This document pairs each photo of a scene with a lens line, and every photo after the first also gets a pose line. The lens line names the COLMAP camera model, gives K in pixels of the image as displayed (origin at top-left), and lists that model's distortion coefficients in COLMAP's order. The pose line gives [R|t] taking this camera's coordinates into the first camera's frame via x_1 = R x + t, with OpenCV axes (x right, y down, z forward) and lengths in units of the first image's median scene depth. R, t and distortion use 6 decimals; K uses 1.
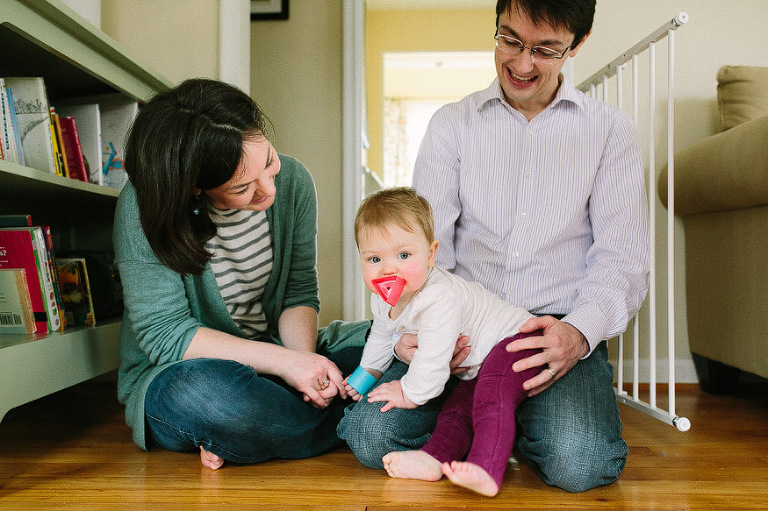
lens RADIAL K [[744.6, 0, 384.2], [0, 744.6, 253.4], [0, 0, 1]] dist [-0.081748, 0.142947]
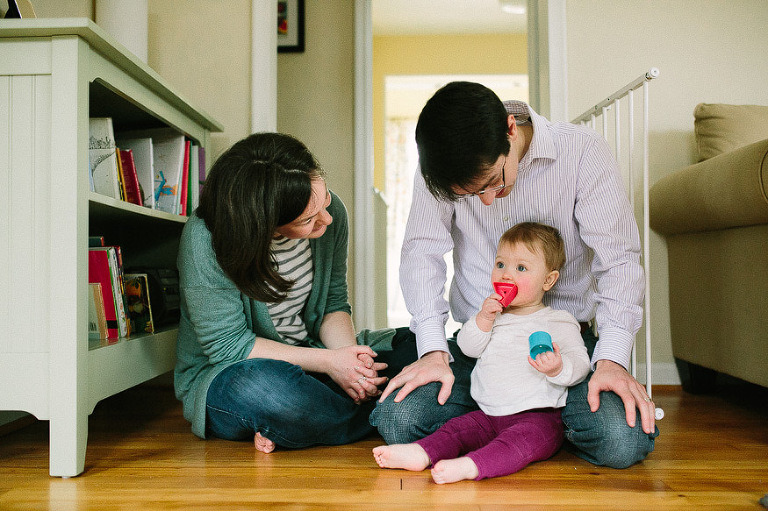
lens RADIAL K [[737.6, 0, 382.1], [0, 737.6, 254.8], [0, 0, 1]] dist [-0.082019, 0.159349]
pose [[0.999987, -0.000464, 0.005042, -0.043750], [0.000541, 0.999882, -0.015346, -0.005472], [-0.005034, 0.015348, 0.999870, -0.149653]]
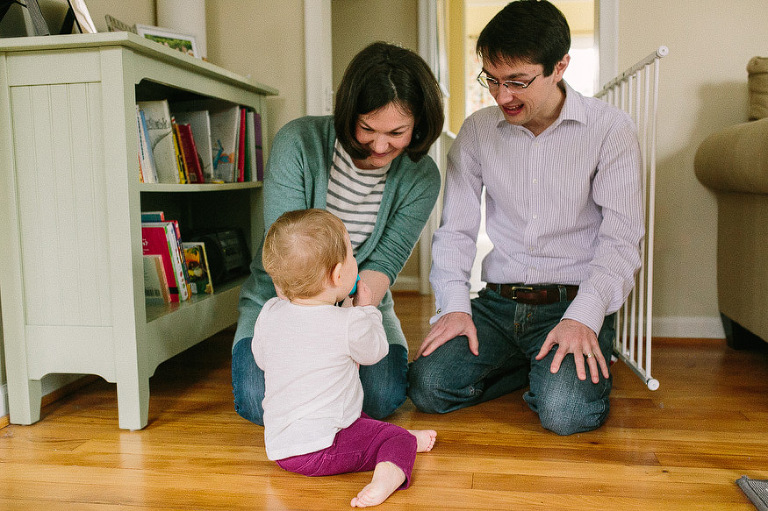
lens RADIAL K [[737.6, 0, 382.1], [0, 737.6, 254.8], [0, 0, 1]] dist [-0.082019, 0.159349]
pose [[0.991885, 0.001220, -0.127135, 0.061697], [0.012168, 0.994454, 0.104471, -0.101822], [0.126558, -0.105170, 0.986368, -0.216945]]
